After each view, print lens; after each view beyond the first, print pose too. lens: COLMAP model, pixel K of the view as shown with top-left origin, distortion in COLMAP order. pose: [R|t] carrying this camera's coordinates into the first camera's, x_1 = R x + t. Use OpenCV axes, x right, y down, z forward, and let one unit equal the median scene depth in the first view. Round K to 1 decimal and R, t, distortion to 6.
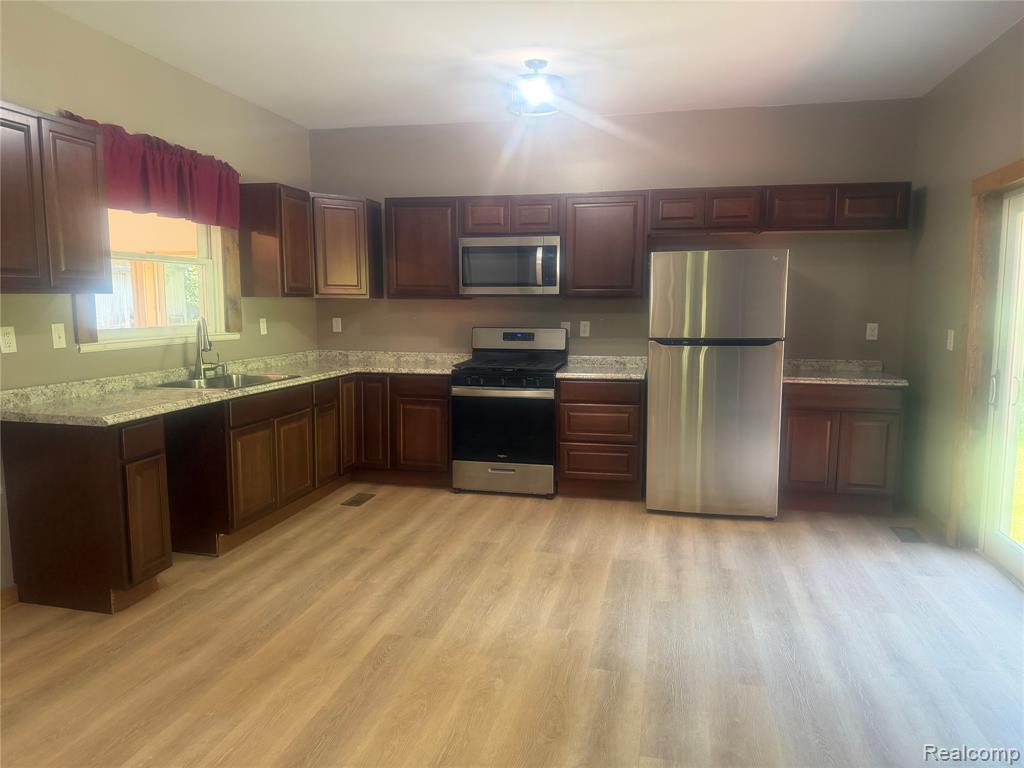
lens RADIAL K [[718.0, 0, 512.0], [0, 718.0, 384.0], [0, 0, 1]] dist [0.112364, -0.184279]
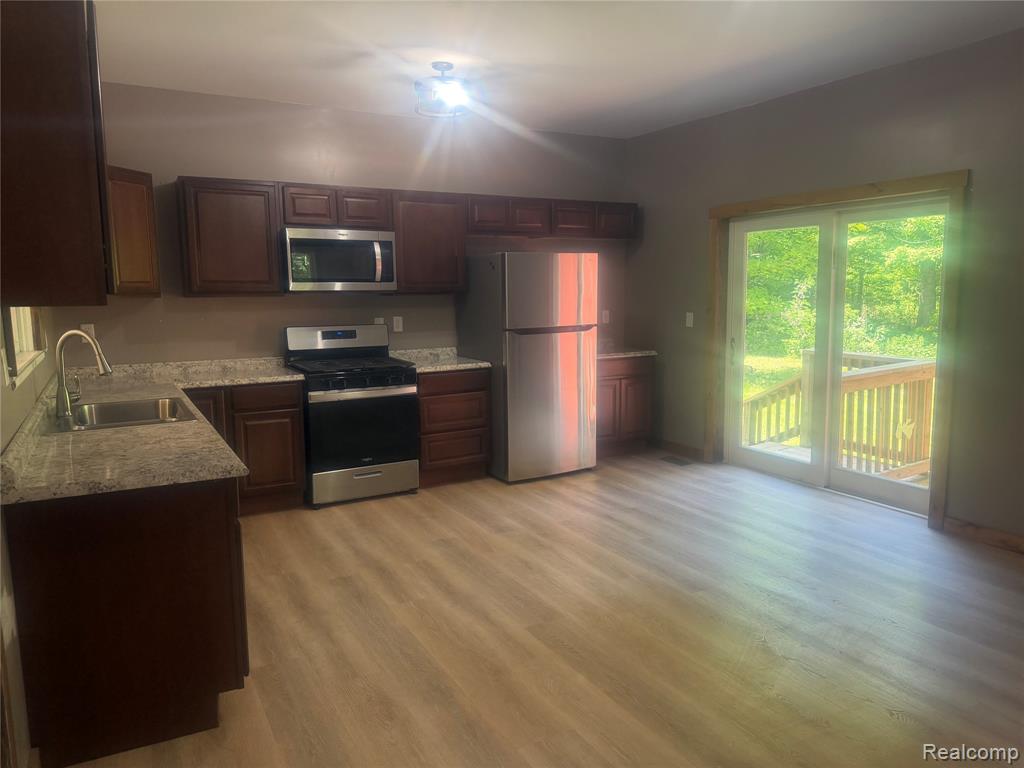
lens RADIAL K [[718.0, 0, 512.0], [0, 718.0, 384.0], [0, 0, 1]] dist [0.112364, -0.184279]
pose [[0.745089, -0.097739, 0.659765, -0.533214], [0.092039, 0.994808, 0.043431, -0.025749], [-0.660584, 0.028364, 0.750216, 0.159132]]
